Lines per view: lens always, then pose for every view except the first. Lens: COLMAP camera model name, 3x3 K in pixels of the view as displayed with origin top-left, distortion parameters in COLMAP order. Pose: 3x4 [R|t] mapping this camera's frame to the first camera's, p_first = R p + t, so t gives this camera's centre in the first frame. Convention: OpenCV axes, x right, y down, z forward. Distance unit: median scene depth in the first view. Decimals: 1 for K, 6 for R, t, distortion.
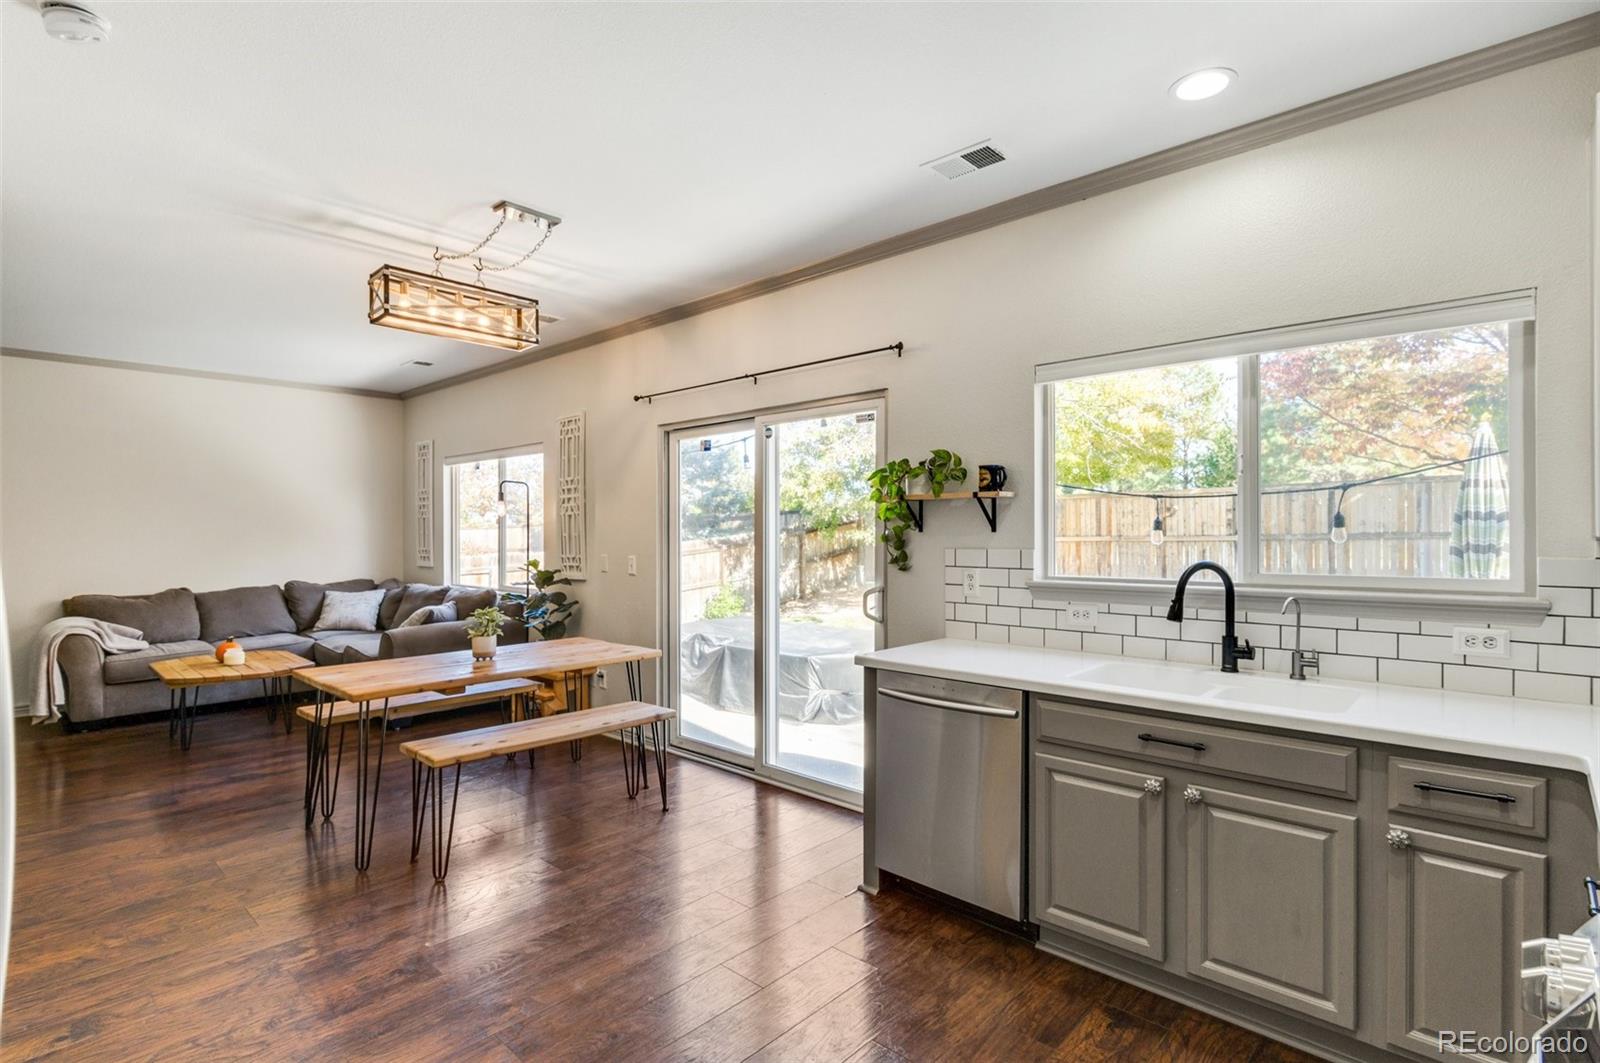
lens RADIAL K [[794.3, 0, 801.7], [0, 794.3, 527.0], [0, 0, 1]] dist [-0.002527, -0.000079]
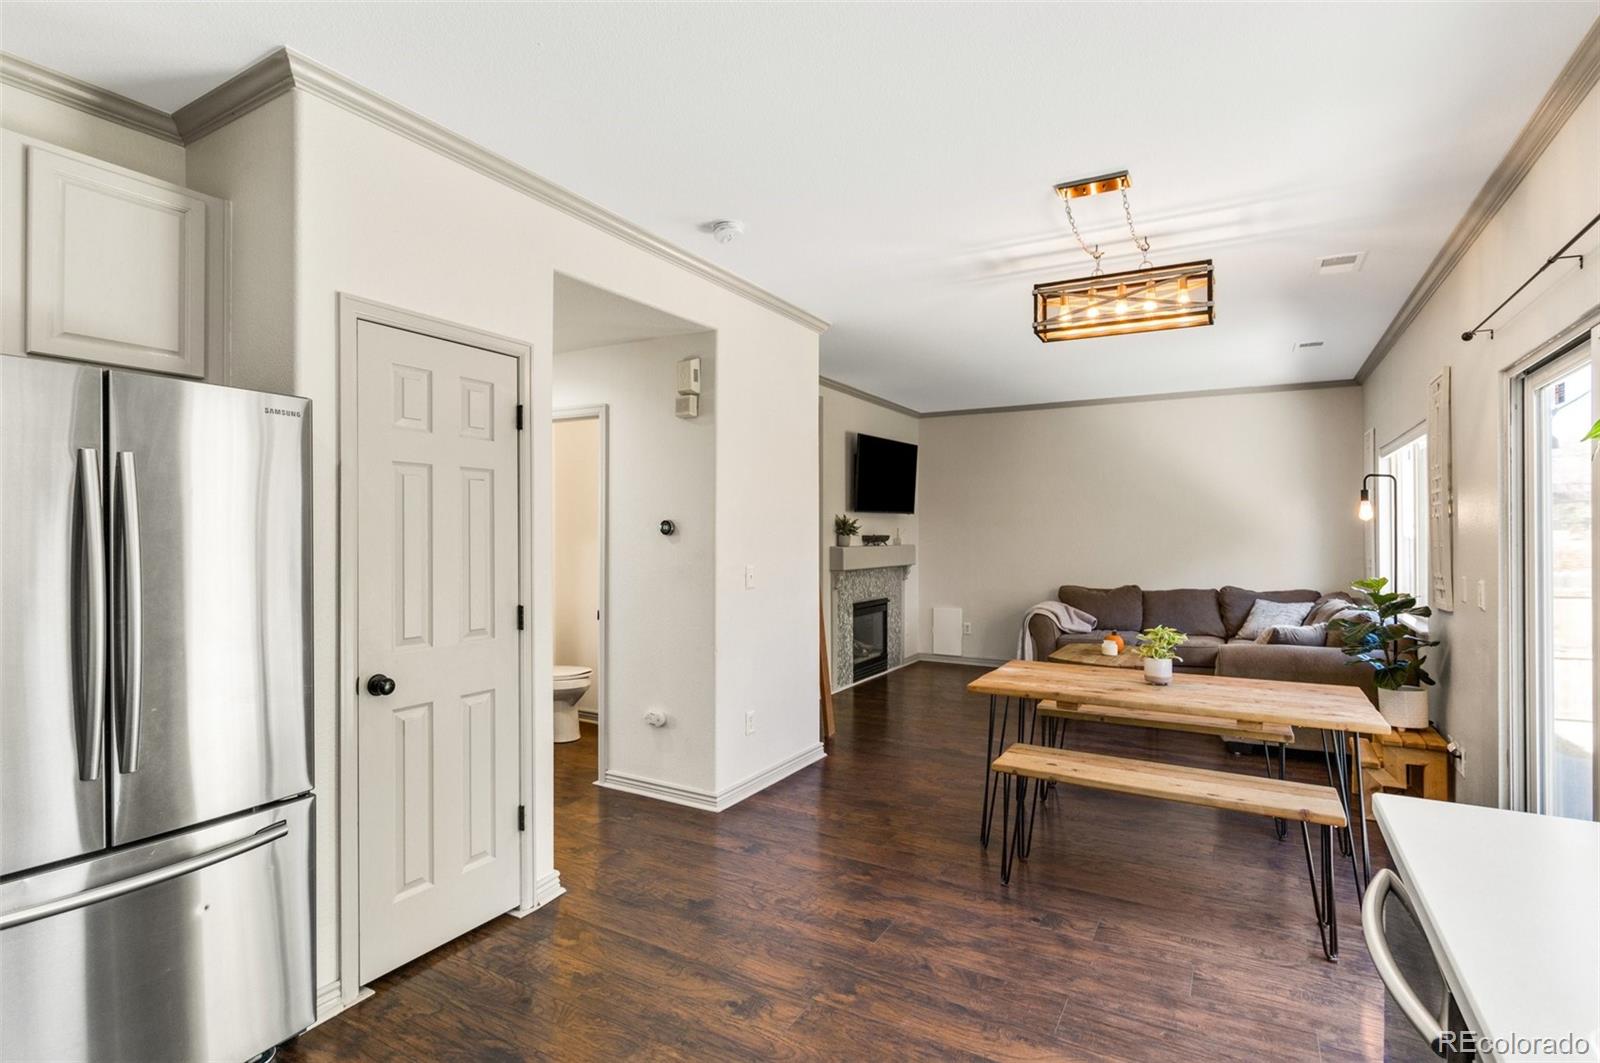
lens RADIAL K [[794.3, 0, 801.7], [0, 794.3, 527.0], [0, 0, 1]] dist [-0.002527, -0.000079]
pose [[0.214815, -0.004823, -0.976643, 0.436114], [0.000983, 0.999988, -0.004722, -0.006288], [0.976654, 0.000054, 0.214817, 0.476970]]
